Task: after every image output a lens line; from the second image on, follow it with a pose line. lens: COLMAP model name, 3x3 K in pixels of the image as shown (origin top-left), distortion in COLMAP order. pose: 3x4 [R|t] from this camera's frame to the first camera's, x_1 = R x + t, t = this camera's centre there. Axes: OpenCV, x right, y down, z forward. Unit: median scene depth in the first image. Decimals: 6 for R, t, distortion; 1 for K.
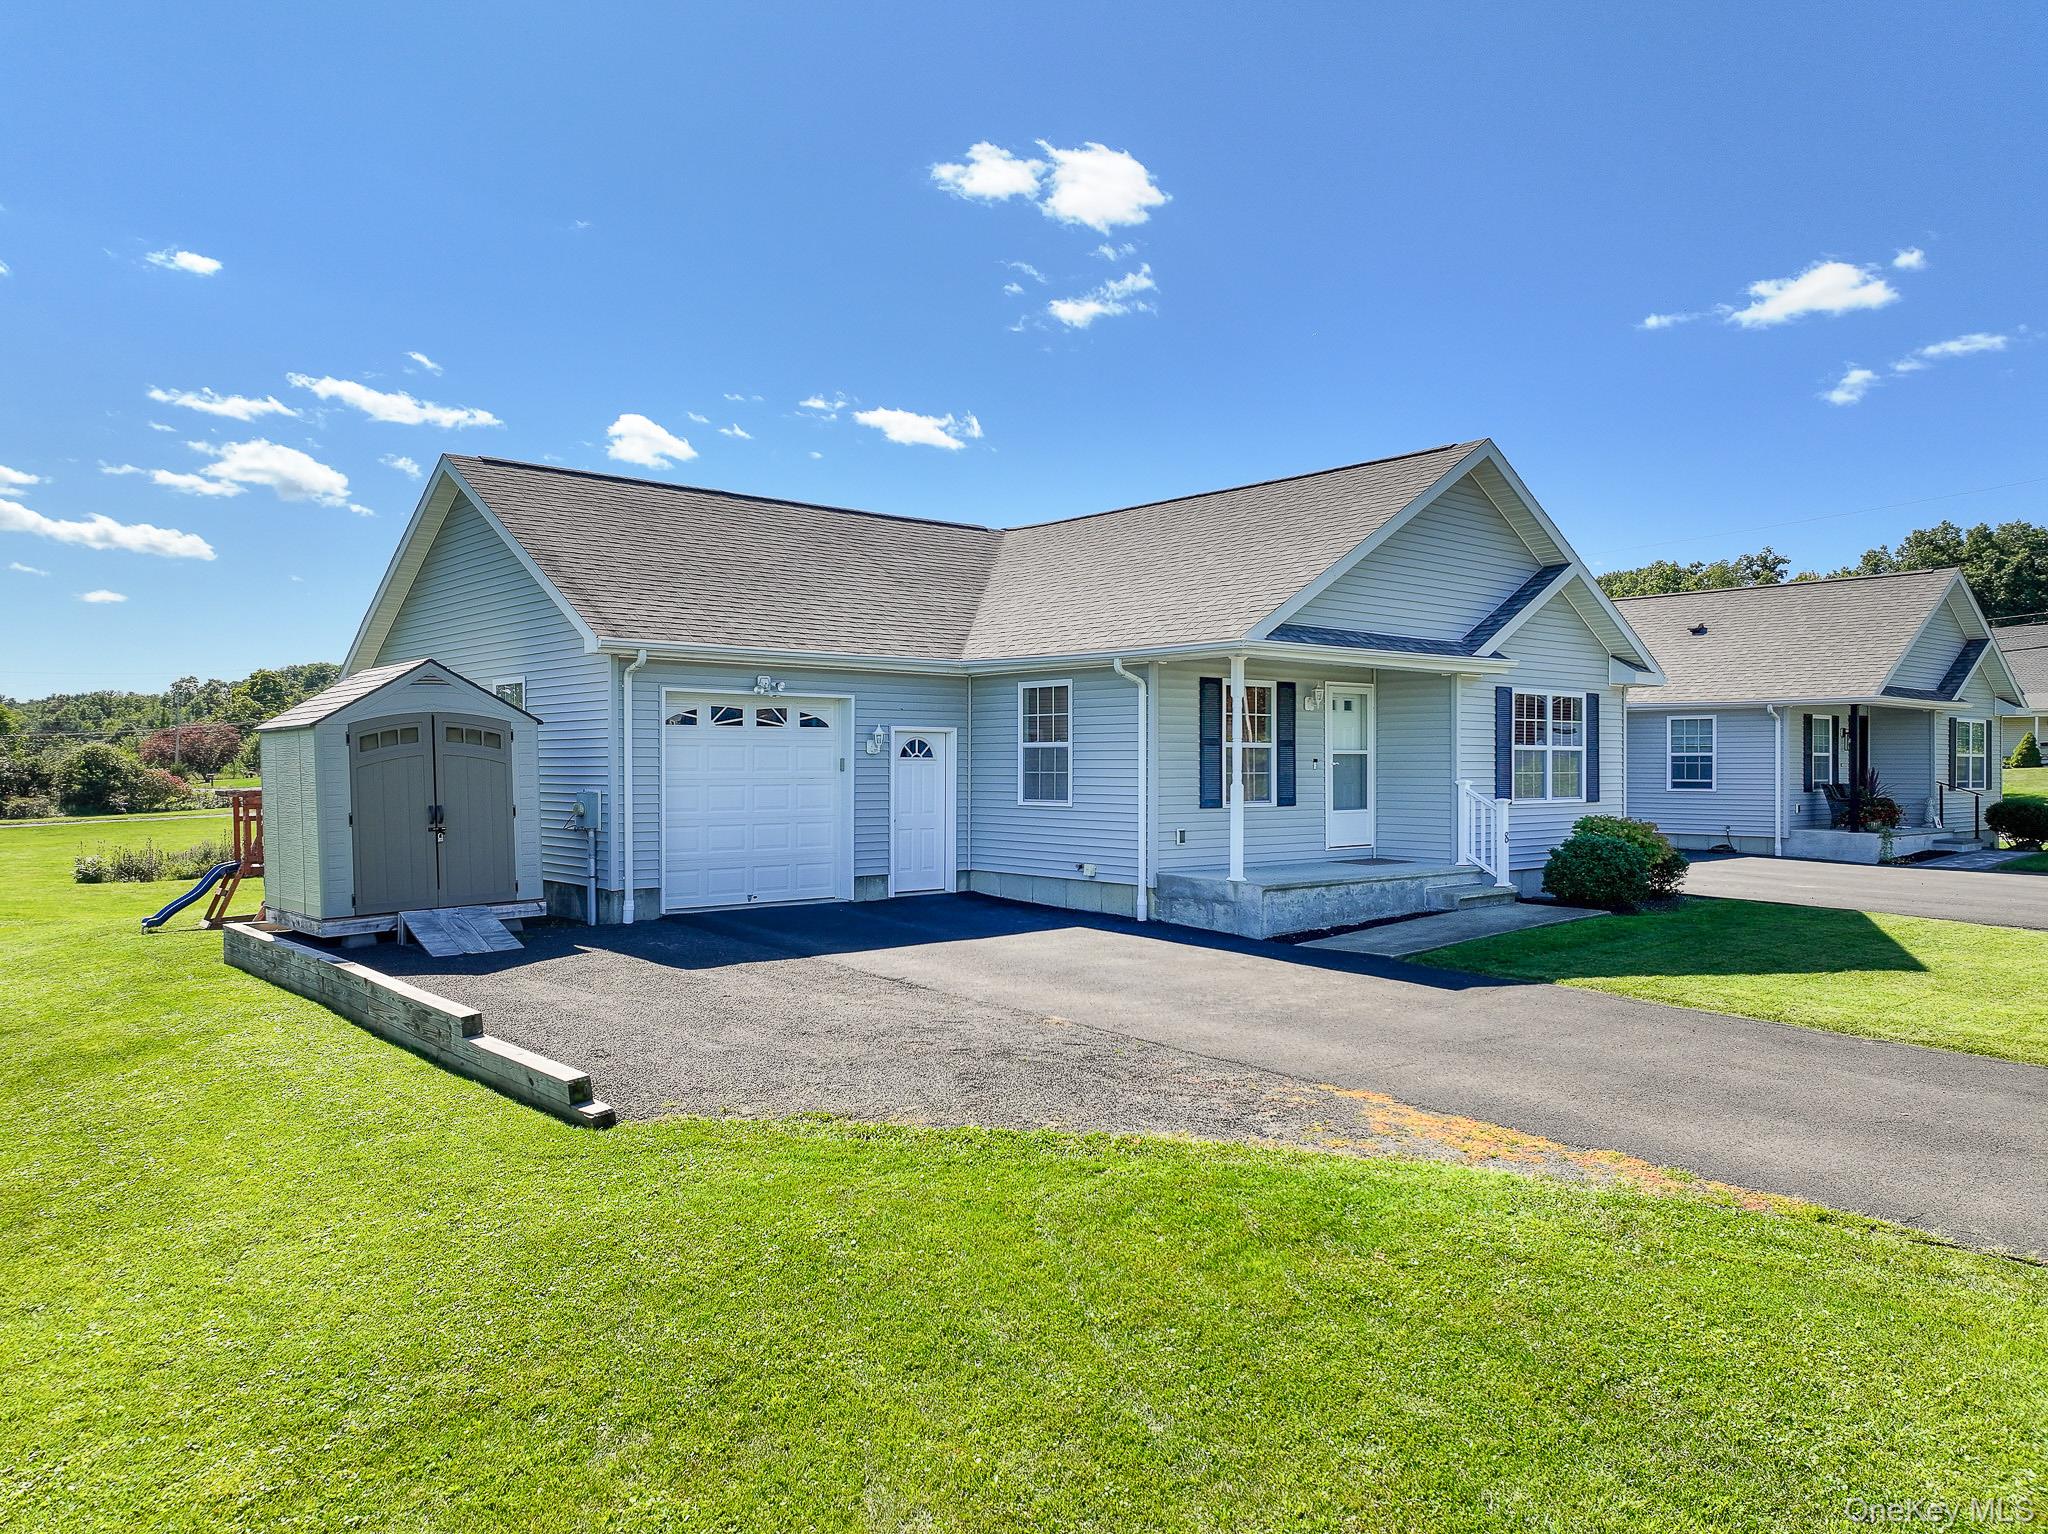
lens RADIAL K [[1441.1, 0, 1024.0], [0, 1441.1, 767.0], [0, 0, 1]] dist [0.003348, -0.002183]
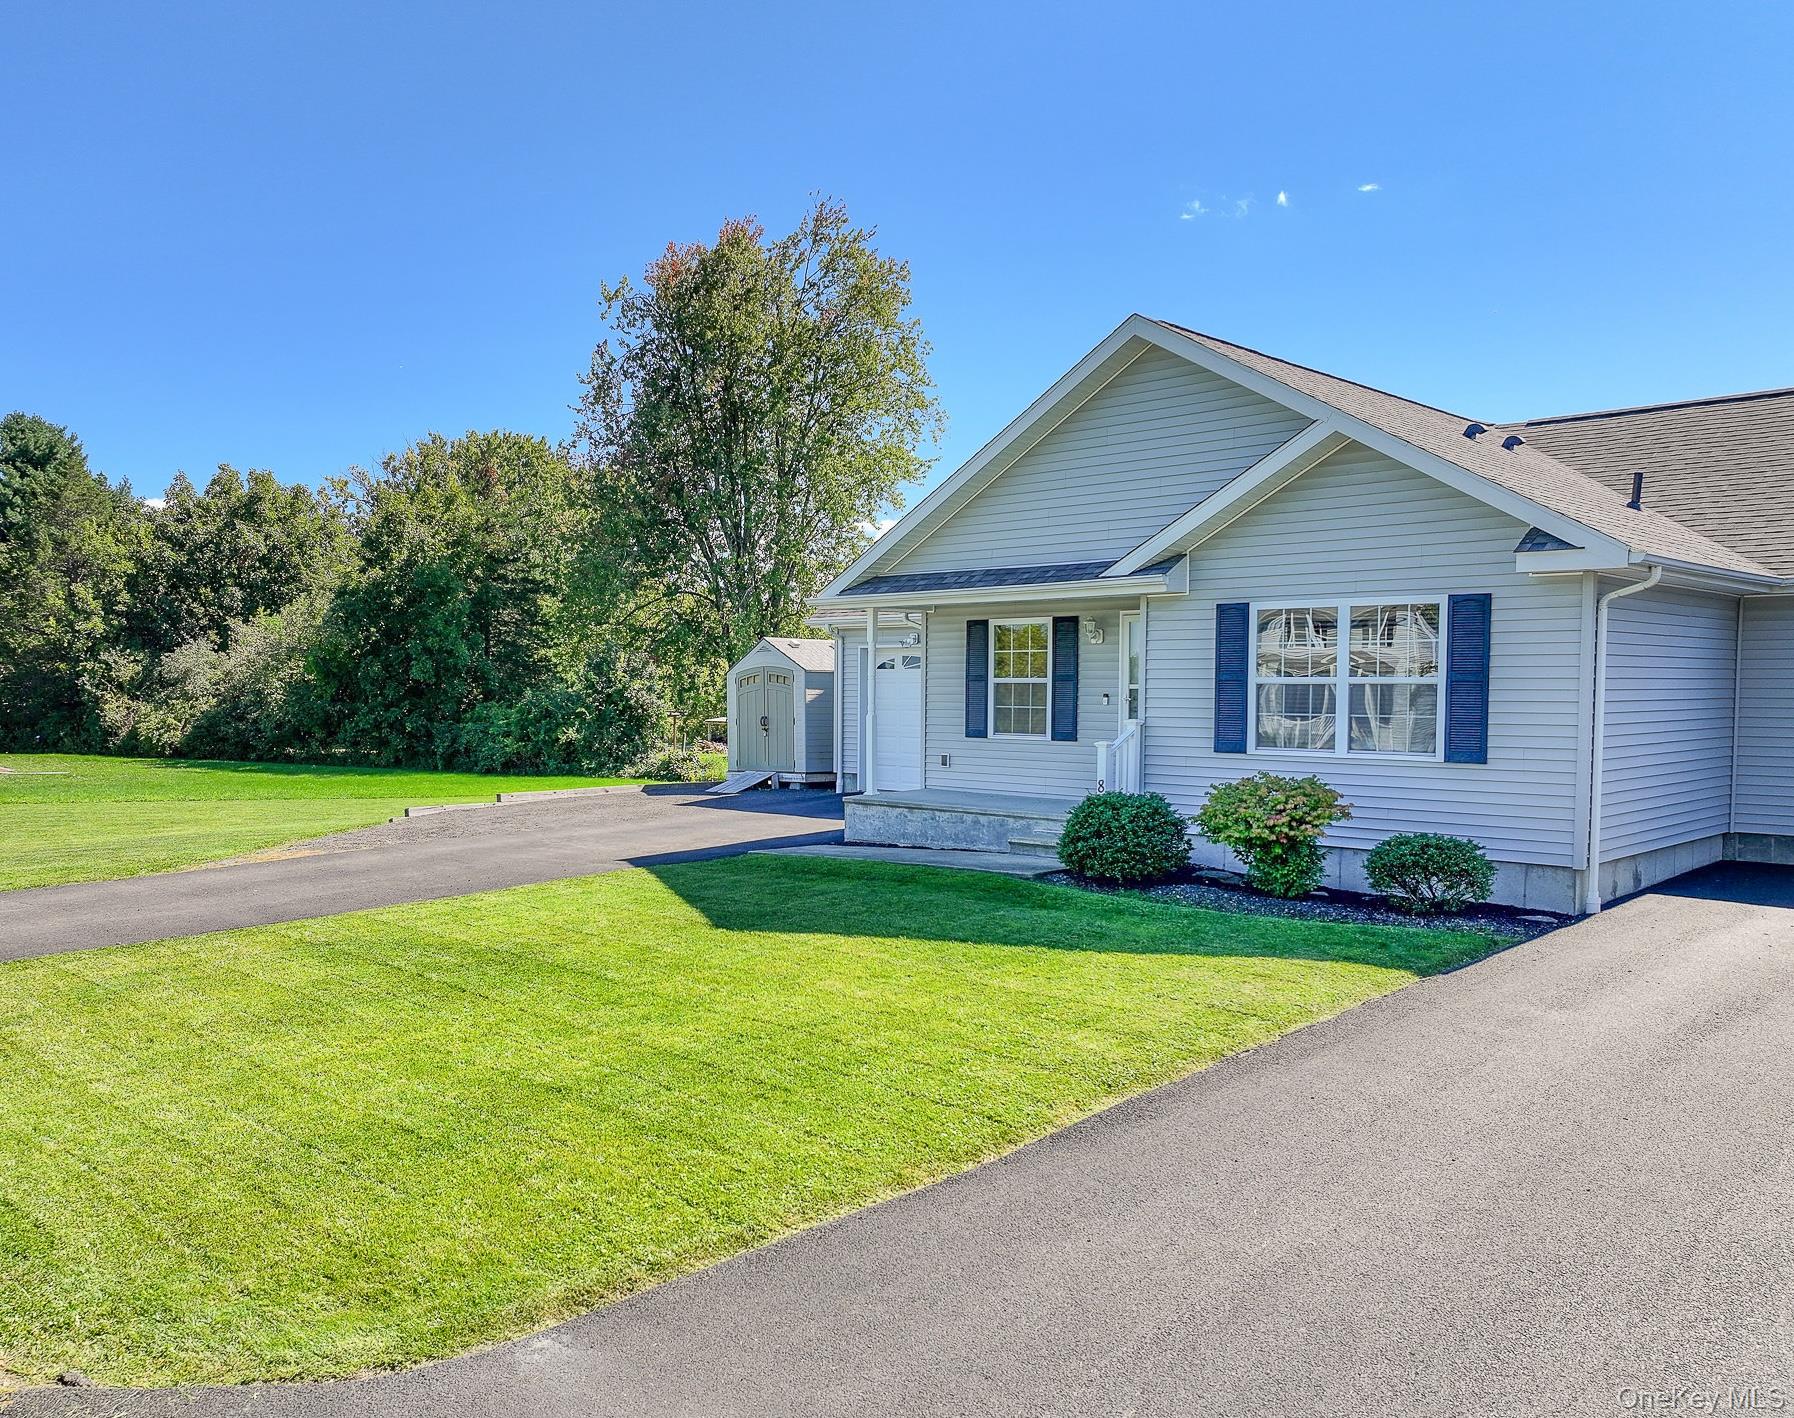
lens RADIAL K [[1430.5, 0, 785.4], [0, 1430.5, 771.4], [0, 0, 1]] dist [0.000549, 0.000261]
pose [[0.047341, 0.059401, -0.997111, 1.174563], [-0.004821, 0.998232, 0.059238, -0.009717], [0.998867, 0.002002, 0.047543, 0.766394]]
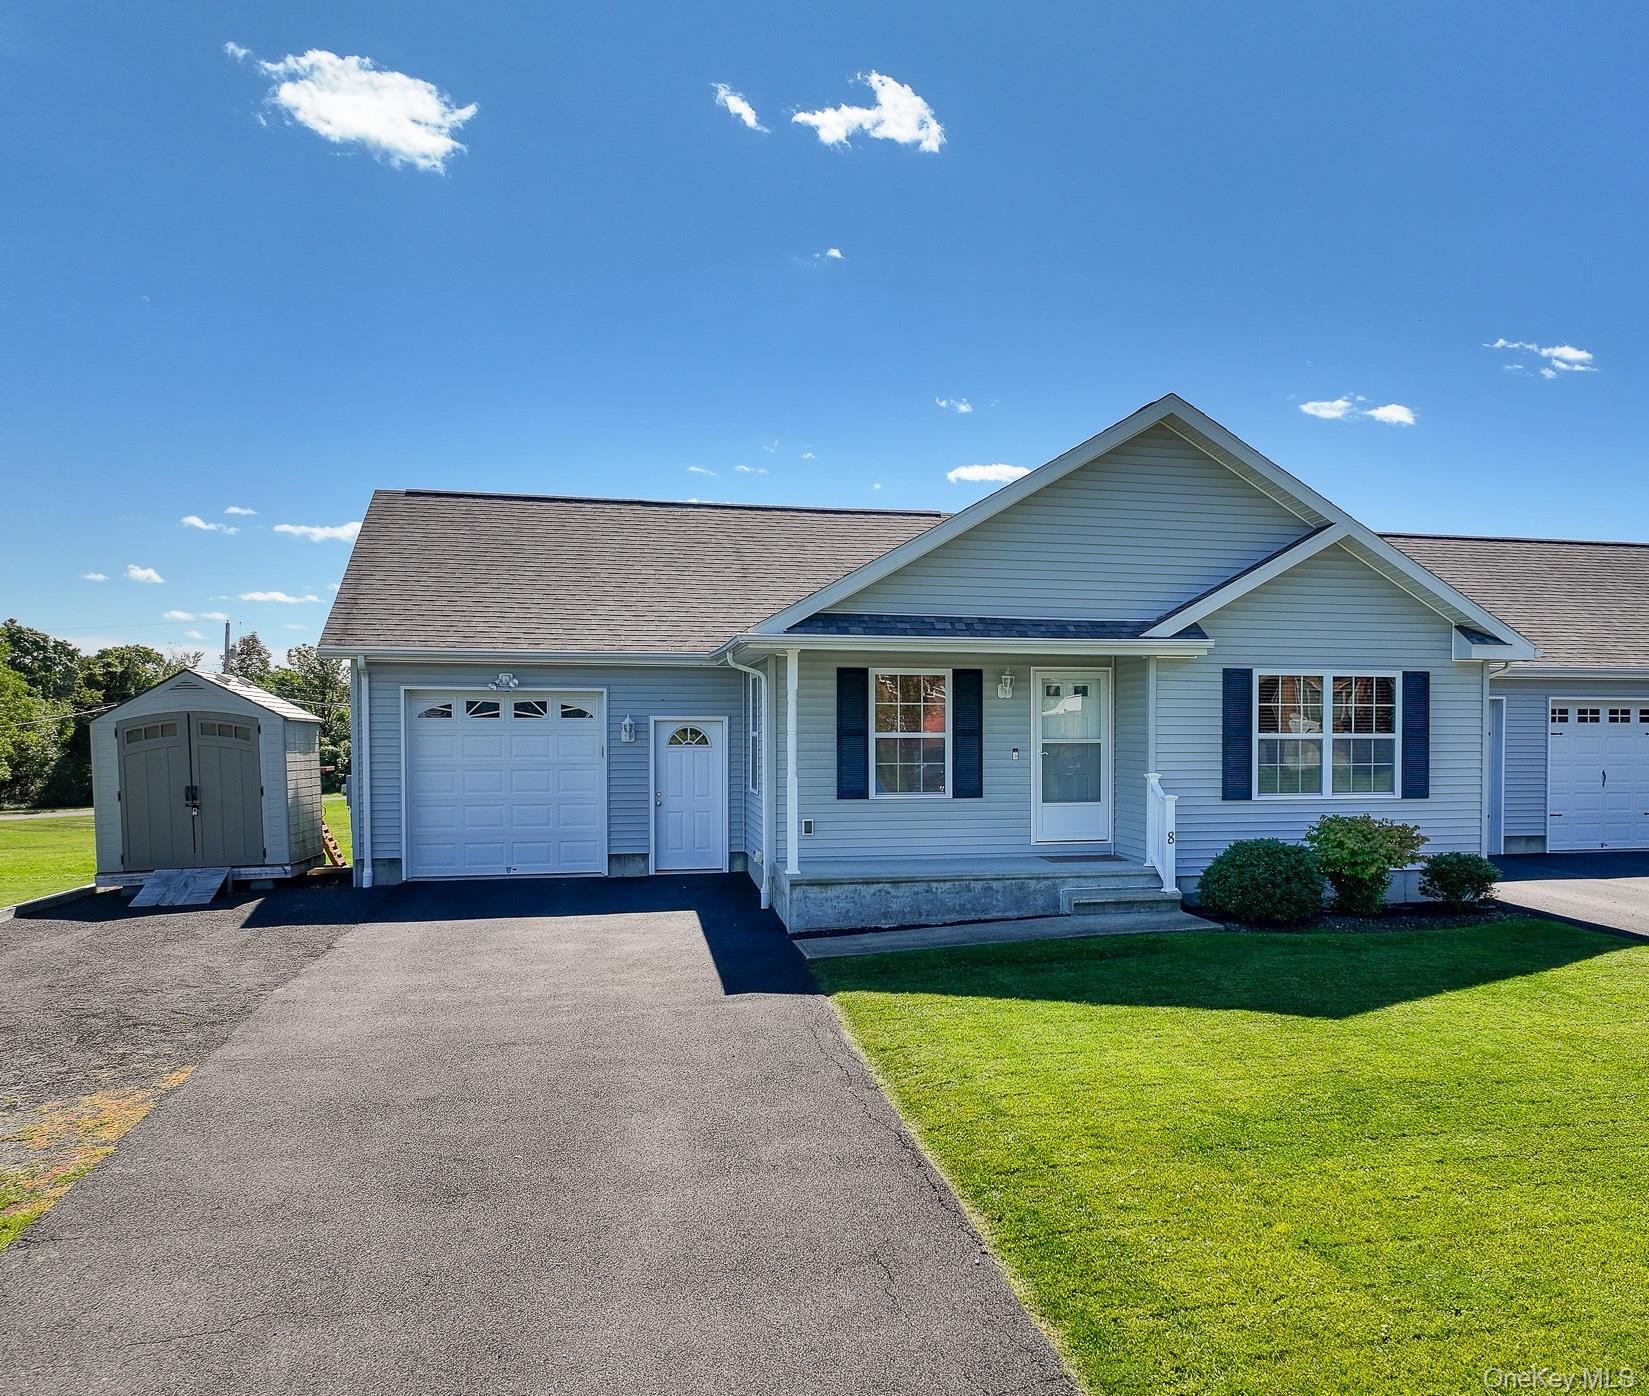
lens RADIAL K [[1440.6, 0, 1020.0], [0, 1440.6, 765.1], [0, 0, 1]] dist [0.001037, -0.001666]
pose [[0.905120, 0.011019, -0.425014, 0.628640], [-0.001378, 0.999735, 0.022986, -0.017129], [0.425154, -0.020219, 0.904895, 0.144487]]
